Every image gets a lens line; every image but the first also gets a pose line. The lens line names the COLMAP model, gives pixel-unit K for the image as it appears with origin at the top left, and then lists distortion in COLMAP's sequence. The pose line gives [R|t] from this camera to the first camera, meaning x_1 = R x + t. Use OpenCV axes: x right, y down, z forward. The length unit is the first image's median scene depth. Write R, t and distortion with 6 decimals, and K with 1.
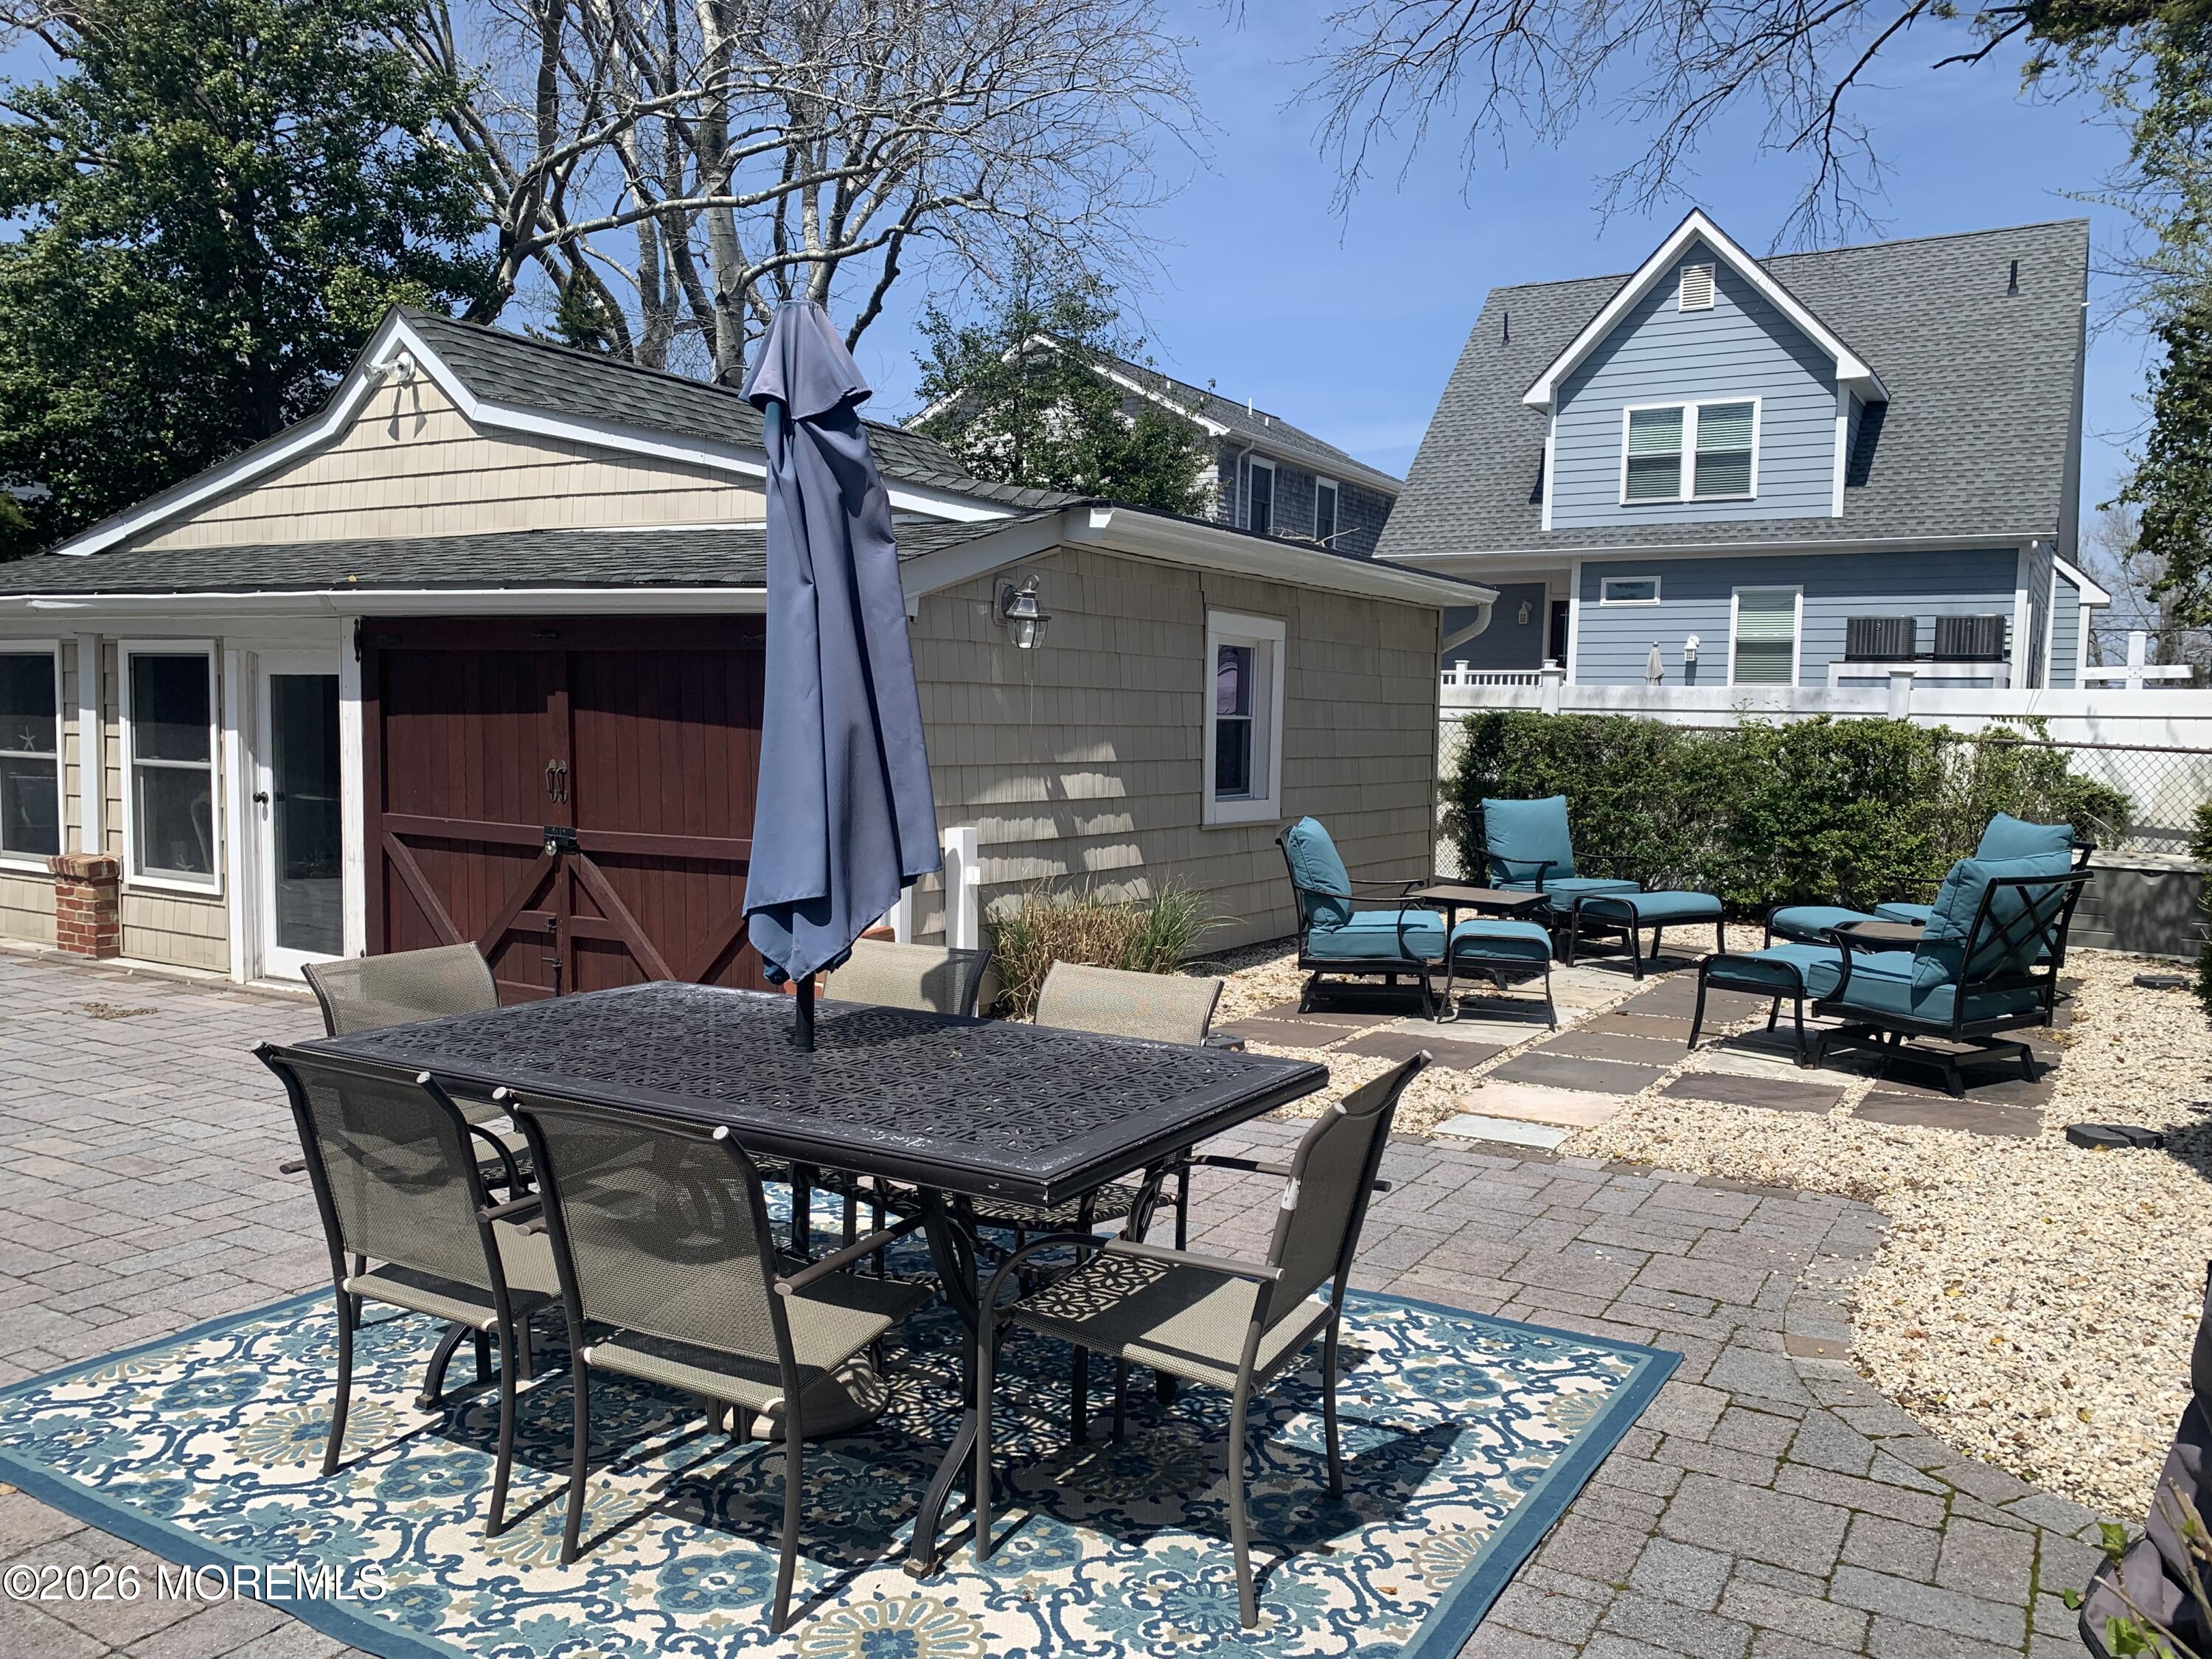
lens RADIAL K [[1700.1, 0, 1107.3], [0, 1700.1, 841.8], [0, 0, 1]] dist [0.015387, -0.008866]
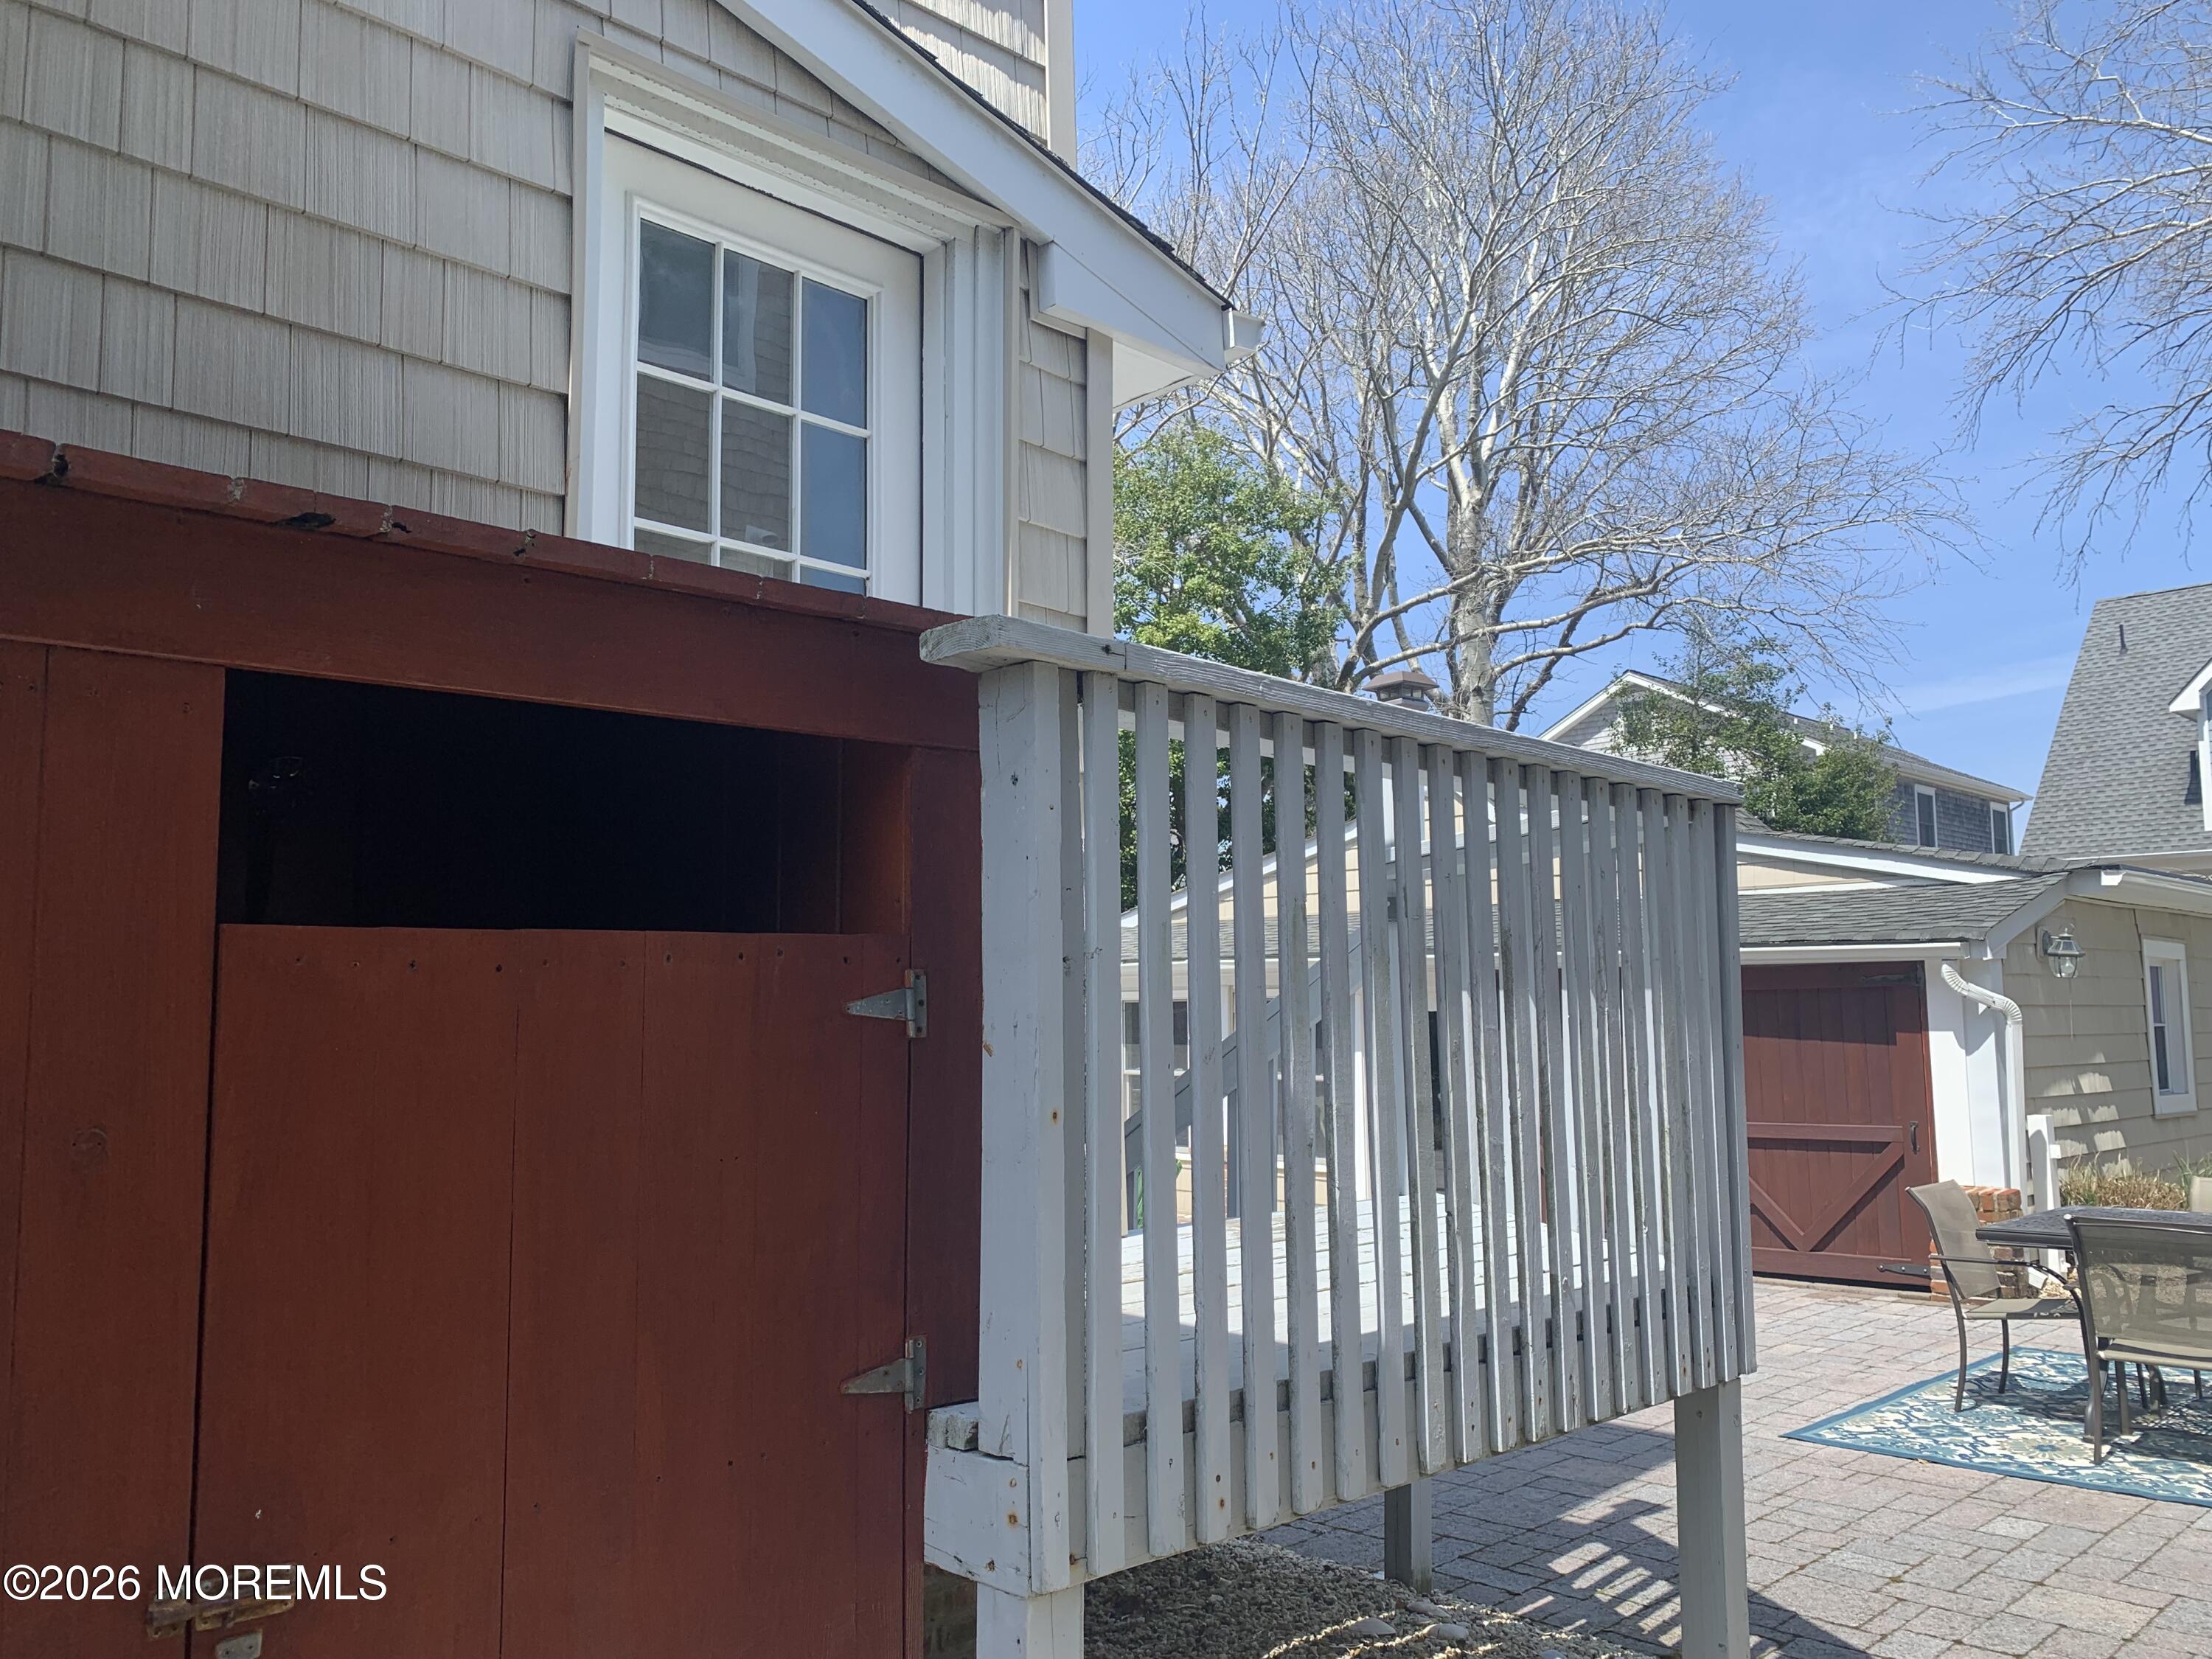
lens RADIAL K [[1693.8, 0, 1107.6], [0, 1693.8, 835.9], [0, 0, 1]] dist [0.014659, -0.013889]
pose [[0.965288, -0.054977, -0.255337, -0.285450], [0.006671, 0.982467, -0.186315, 0.012966], [0.261103, 0.178144, 0.948731, -0.324356]]
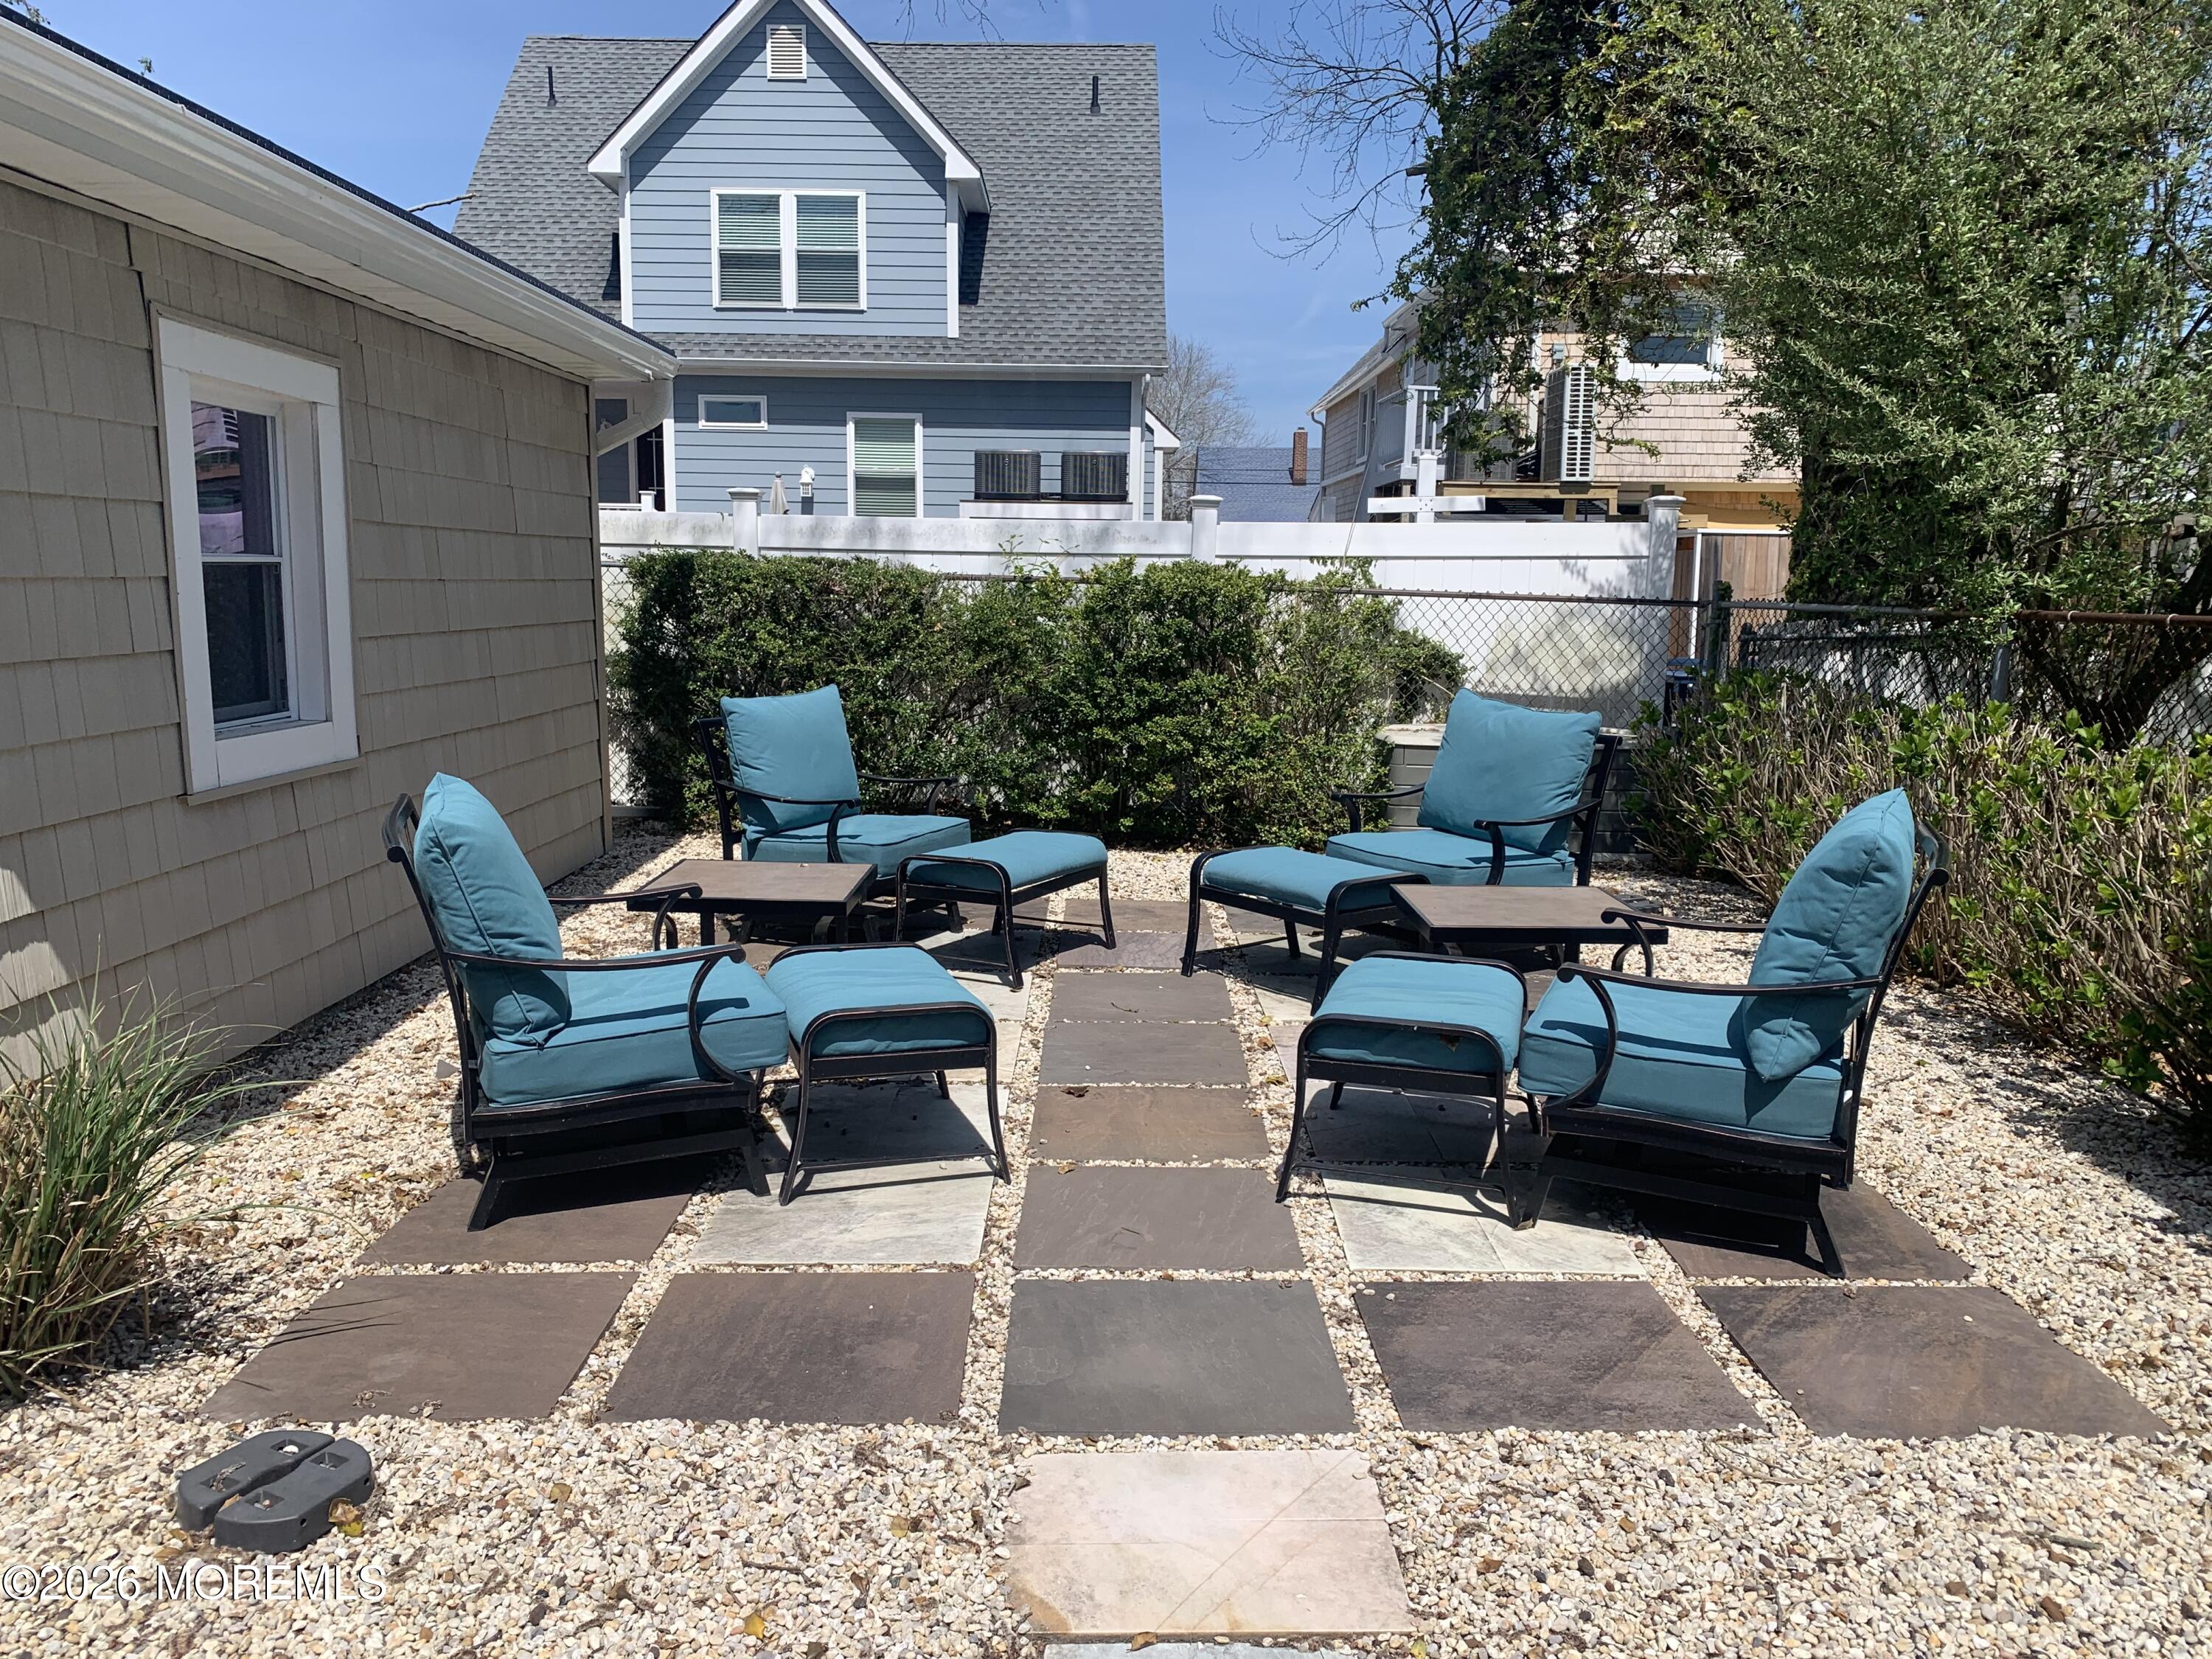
lens RADIAL K [[1690.4, 0, 1096.2], [0, 1690.4, 834.1], [0, 0, 1]] dist [0.031317, -0.054618]
pose [[0.855377, -0.086848, 0.510673, 0.024298], [0.042843, 0.994329, 0.097338, -0.027794], [-0.516231, -0.061382, 0.854247, 0.387595]]
